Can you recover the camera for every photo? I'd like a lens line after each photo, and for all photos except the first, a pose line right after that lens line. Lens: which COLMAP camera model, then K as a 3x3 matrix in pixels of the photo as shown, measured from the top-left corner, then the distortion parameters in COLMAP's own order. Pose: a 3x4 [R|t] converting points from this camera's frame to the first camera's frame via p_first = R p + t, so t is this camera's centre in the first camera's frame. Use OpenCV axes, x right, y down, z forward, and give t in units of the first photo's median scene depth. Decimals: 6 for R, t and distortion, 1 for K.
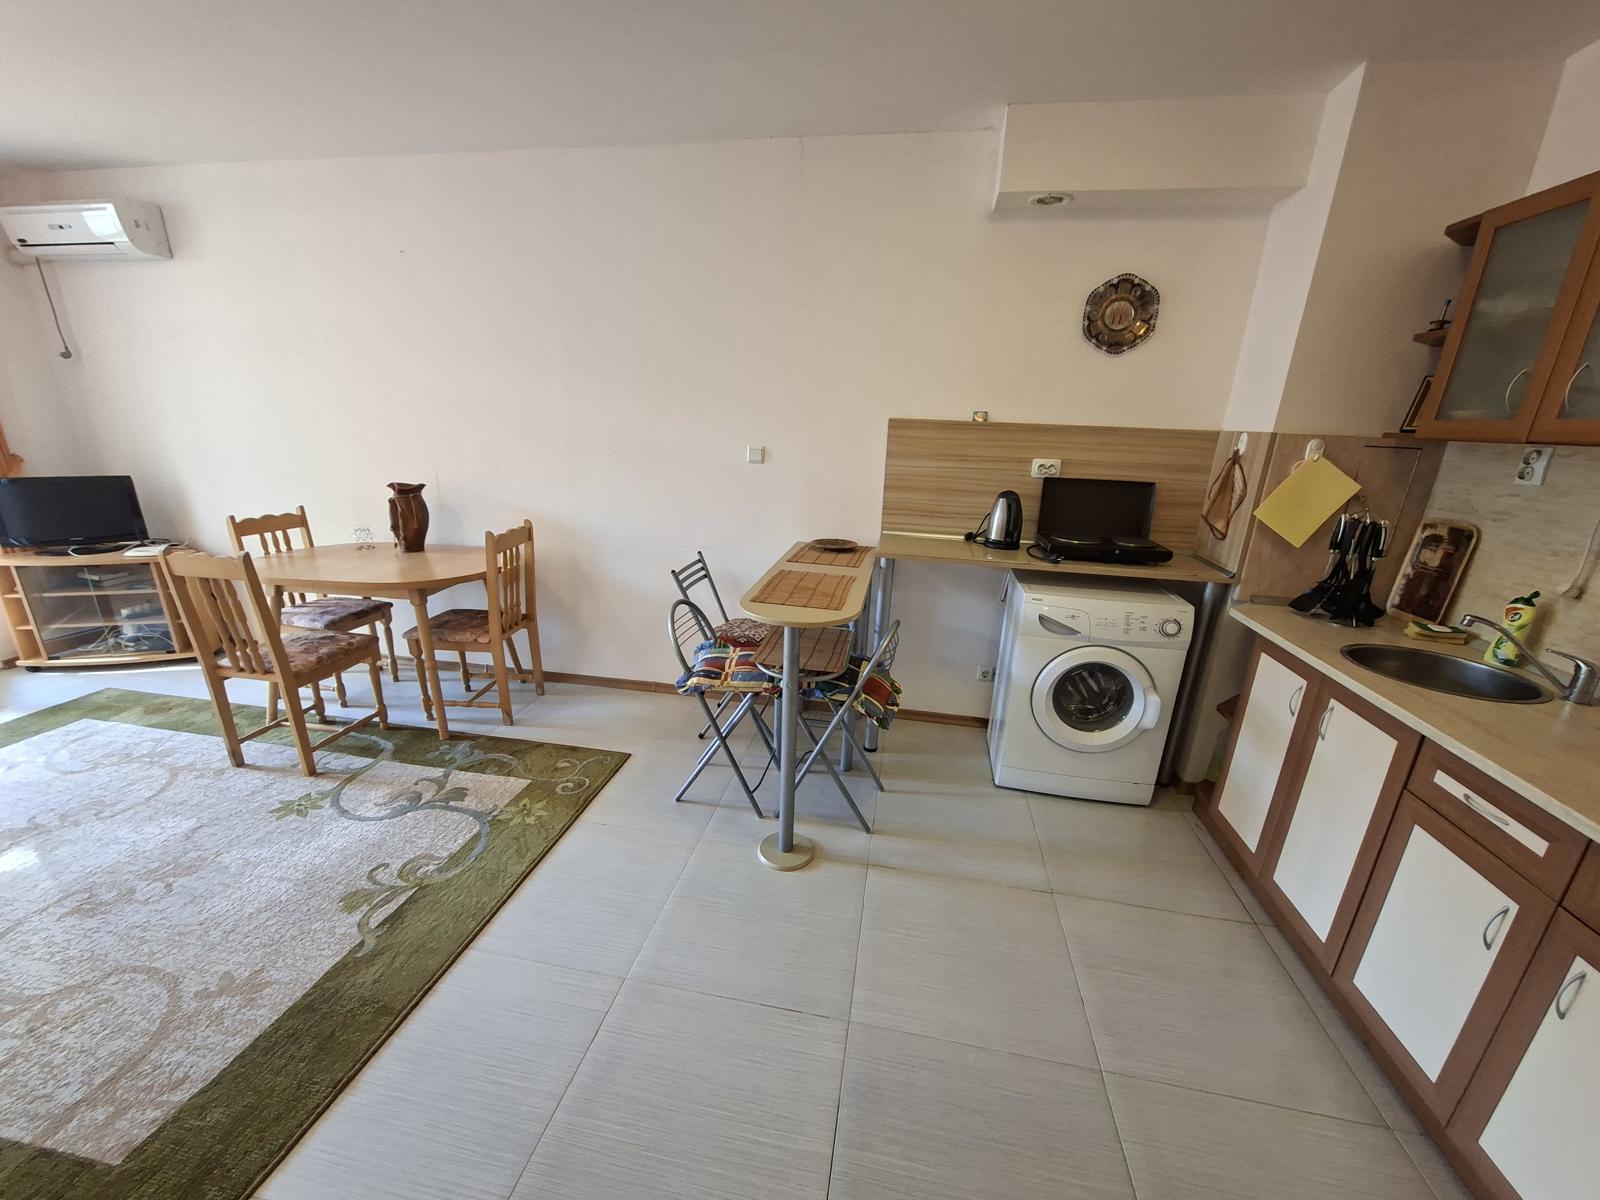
lens RADIAL K [[630.5, 0, 799.2], [0, 630.5, 615.2], [0, 0, 1]] dist [-0.004863, 0.002379]
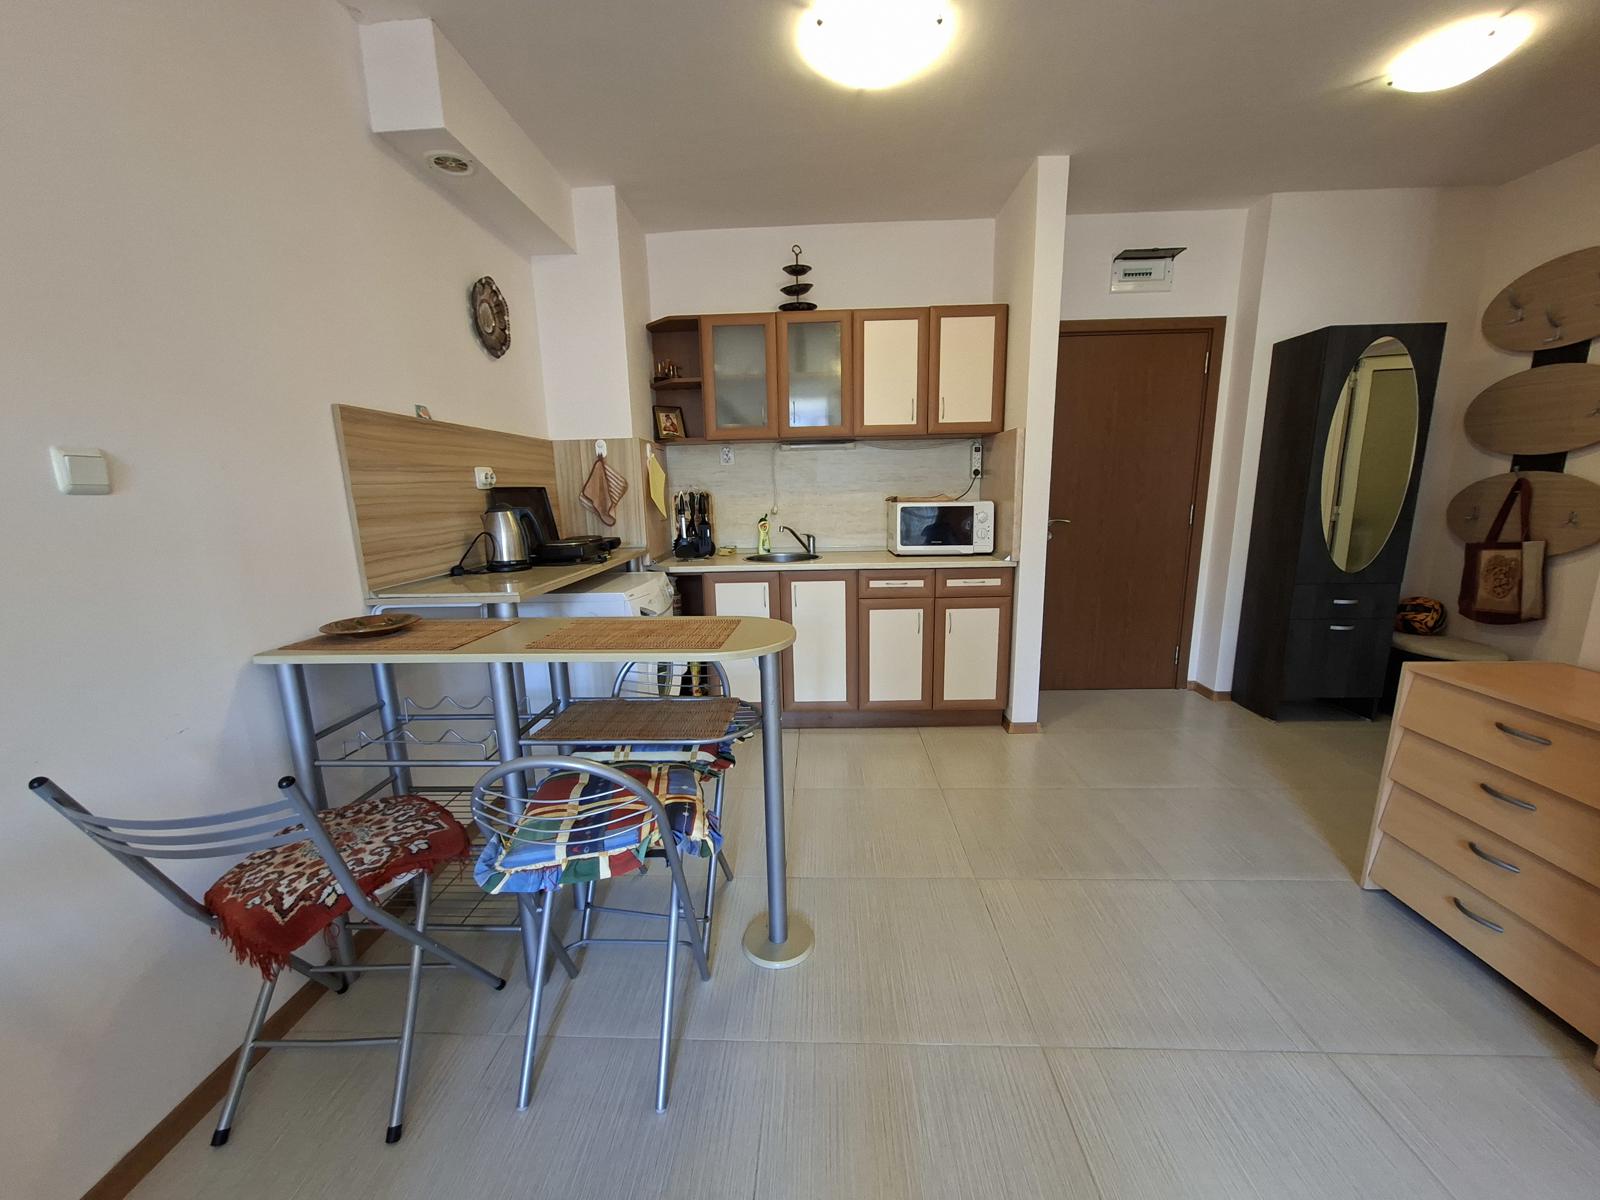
lens RADIAL K [[630.5, 0, 799.1], [0, 630.5, 616.0], [0, 0, 1]] dist [-0.004863, 0.002379]
pose [[-0.145723, -0.231725, 0.961805, -0.617210], [0.314394, 0.910940, 0.267104, -0.174473], [-0.938041, 0.341309, -0.059892, 0.795127]]
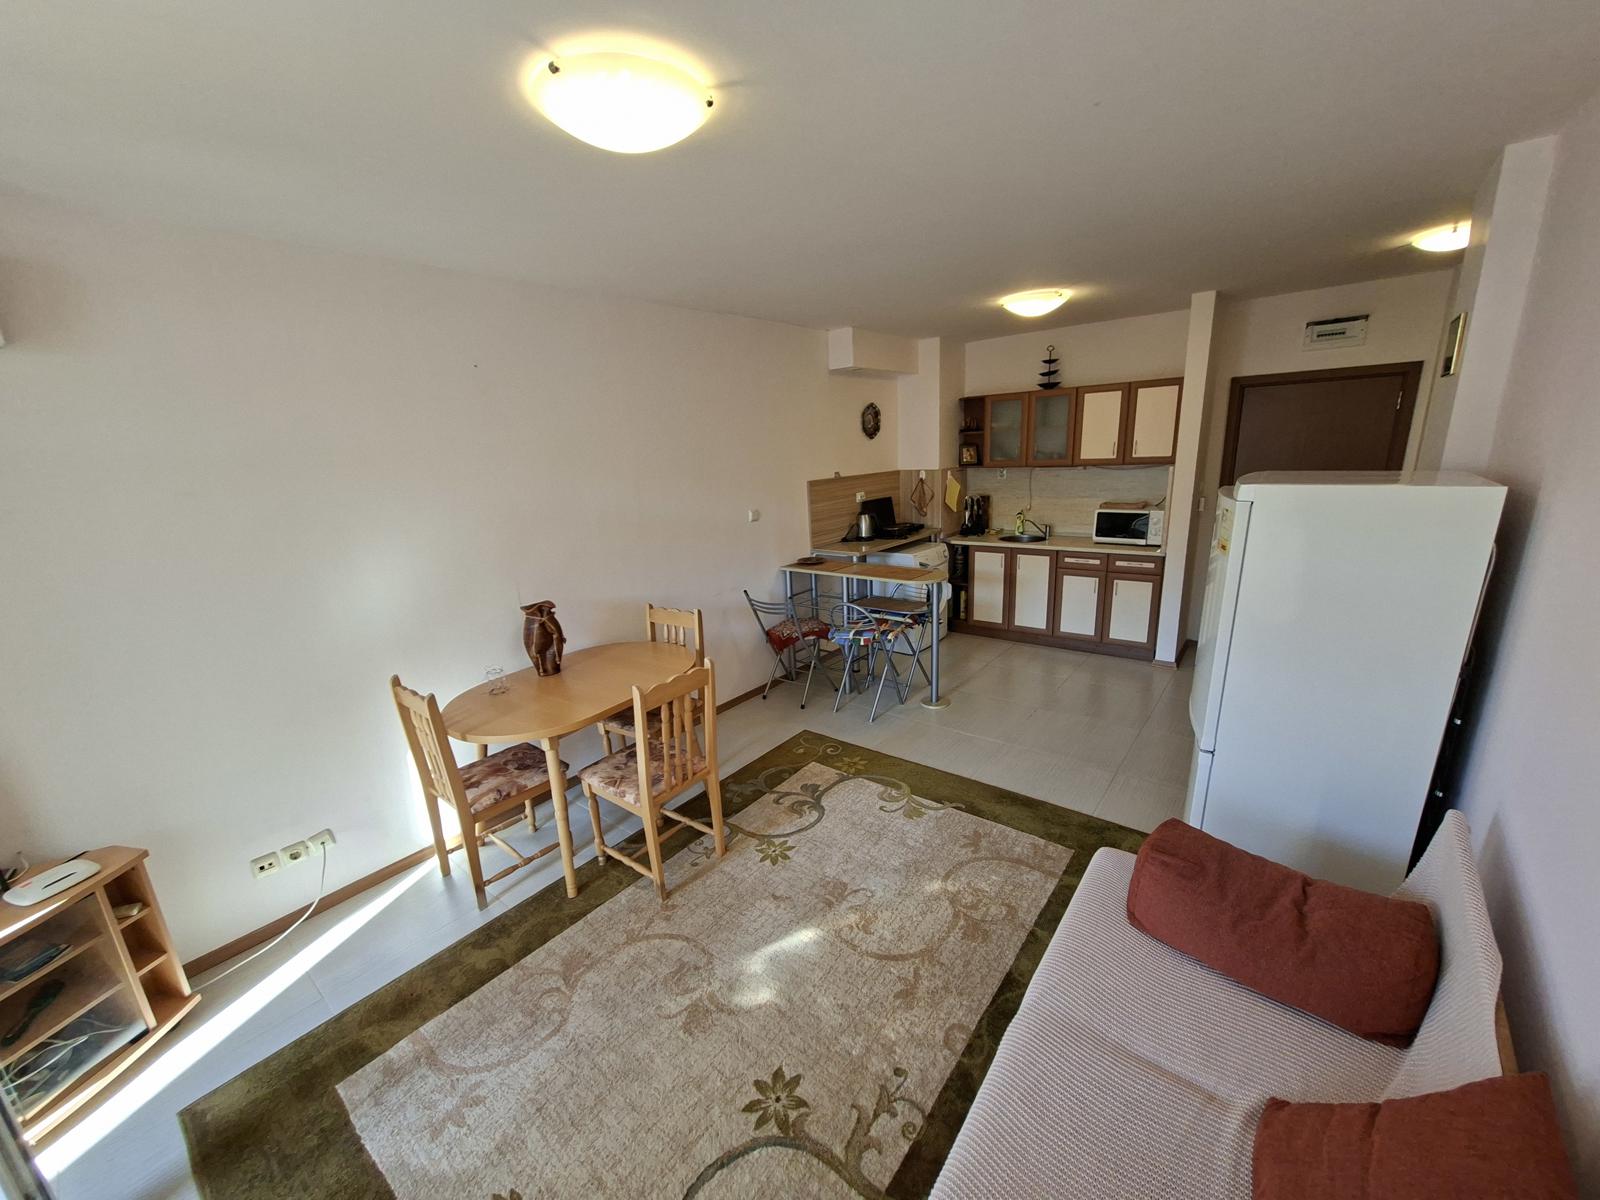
lens RADIAL K [[630.5, 0, 801.5], [0, 630.5, 613.7], [0, 0, 1]] dist [-0.004863, 0.002379]
pose [[0.463687, -0.285778, 0.838644, -1.580322], [0.327951, 0.934682, 0.137180, -0.251404], [-0.823069, 0.211425, 0.527121, 0.233163]]
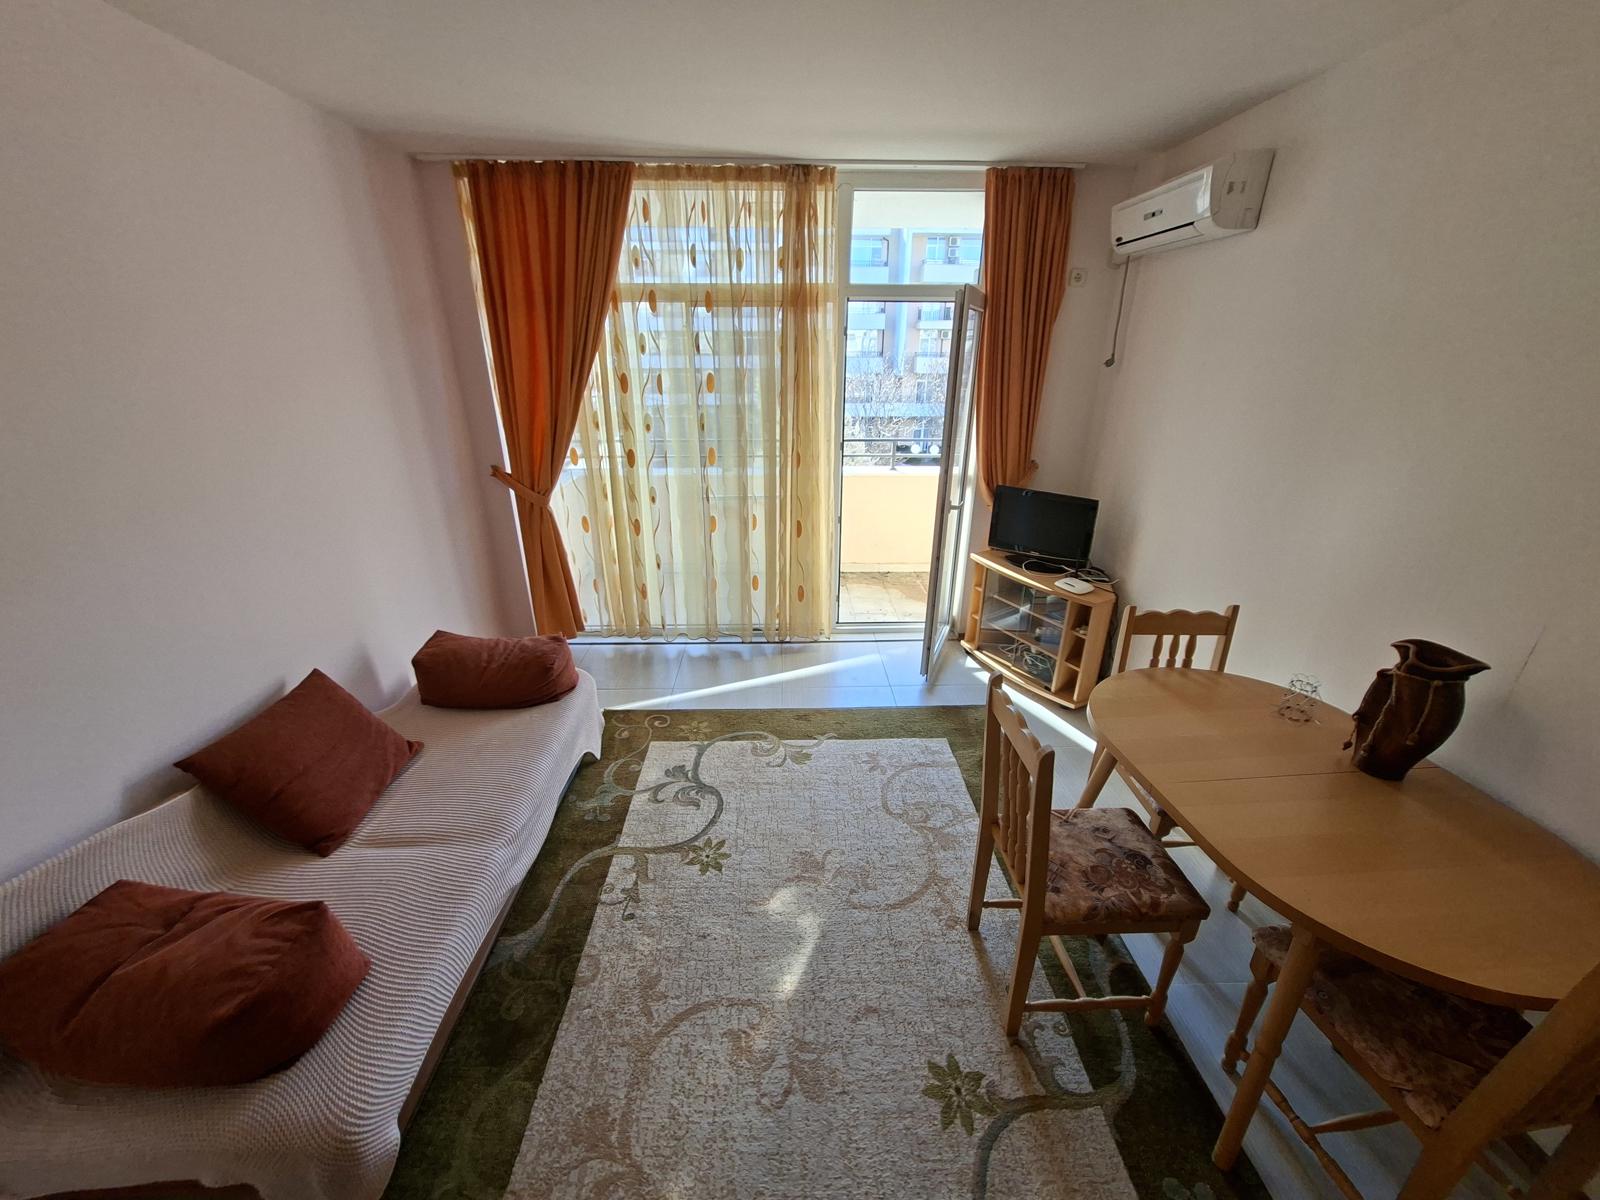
lens RADIAL K [[630.5, 0, 789.6], [0, 630.5, 618.5], [0, 0, 1]] dist [-0.004863, 0.002379]
pose [[0.198500, 0.361434, -0.911023, -0.385779], [-0.287220, 0.910163, 0.298511, -0.297921], [0.937071, 0.202409, 0.284478, 0.518956]]
